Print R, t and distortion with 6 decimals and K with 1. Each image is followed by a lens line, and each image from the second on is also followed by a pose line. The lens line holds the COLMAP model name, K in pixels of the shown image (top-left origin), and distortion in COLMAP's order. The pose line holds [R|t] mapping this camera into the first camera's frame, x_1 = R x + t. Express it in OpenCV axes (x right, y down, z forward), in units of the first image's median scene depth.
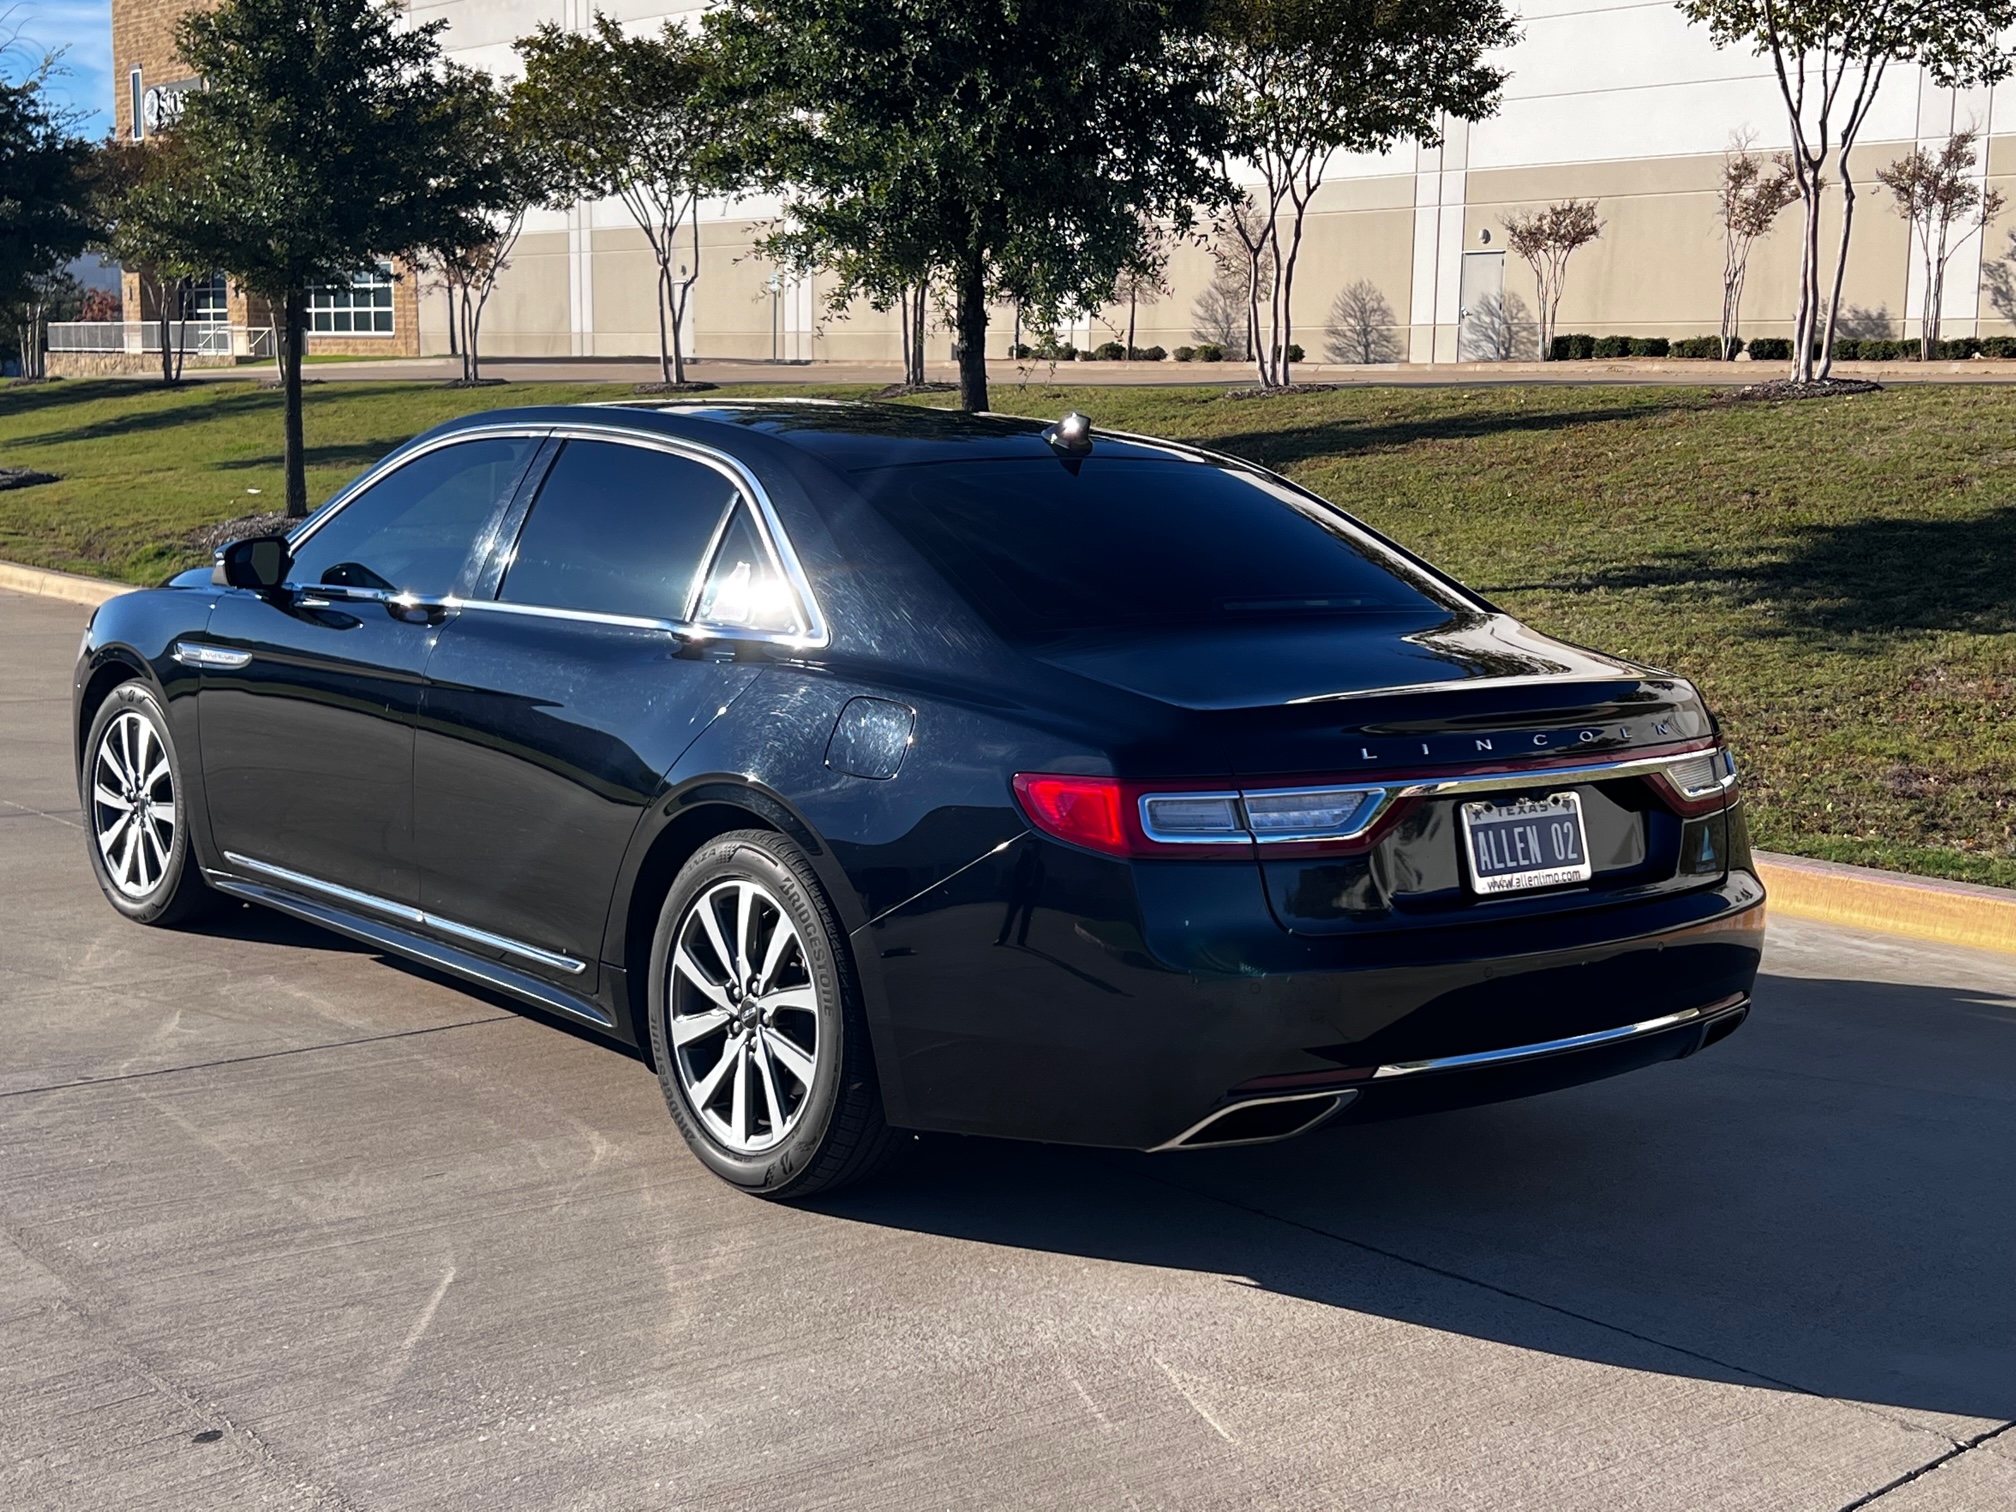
lens RADIAL K [[2785.2, 0, 1008.0], [0, 2785.2, 756.0], [0, 0, 1]] dist [0.029108, 0.020087]
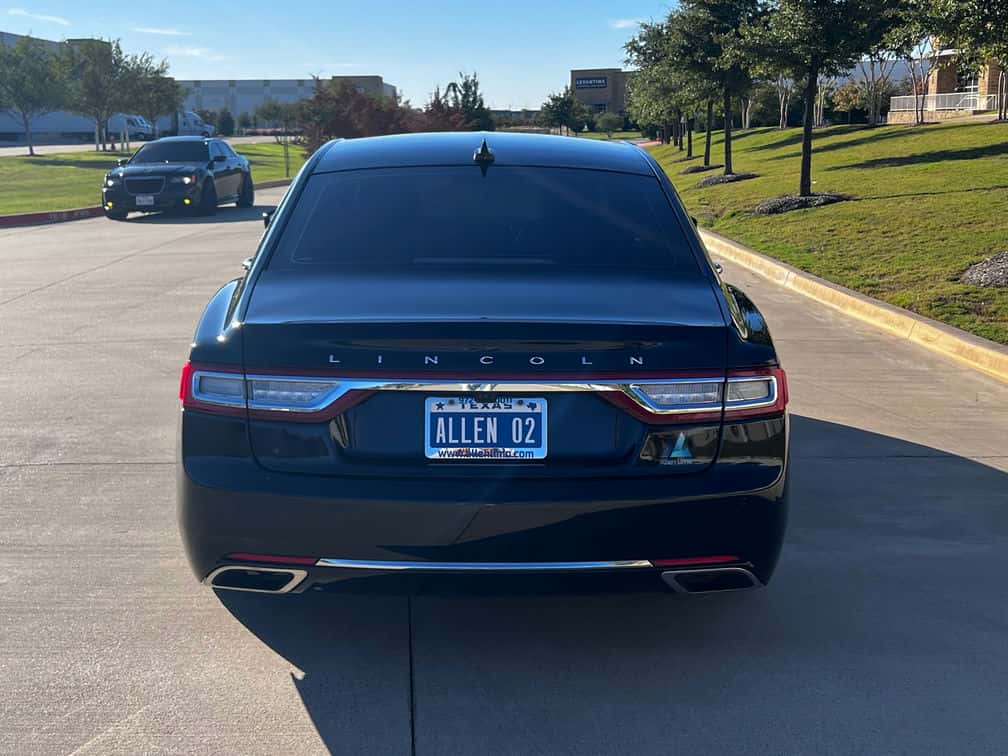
lens RADIAL K [[1392.6, 0, 504.0], [0, 1392.6, 378.0], [0, 0, 1]] dist [0.029108, 0.020087]
pose [[0.779723, 0.091685, -0.619375, 0.645310], [-0.063504, 0.995700, 0.067447, -0.045847], [0.622896, -0.013257, 0.782193, 0.424604]]
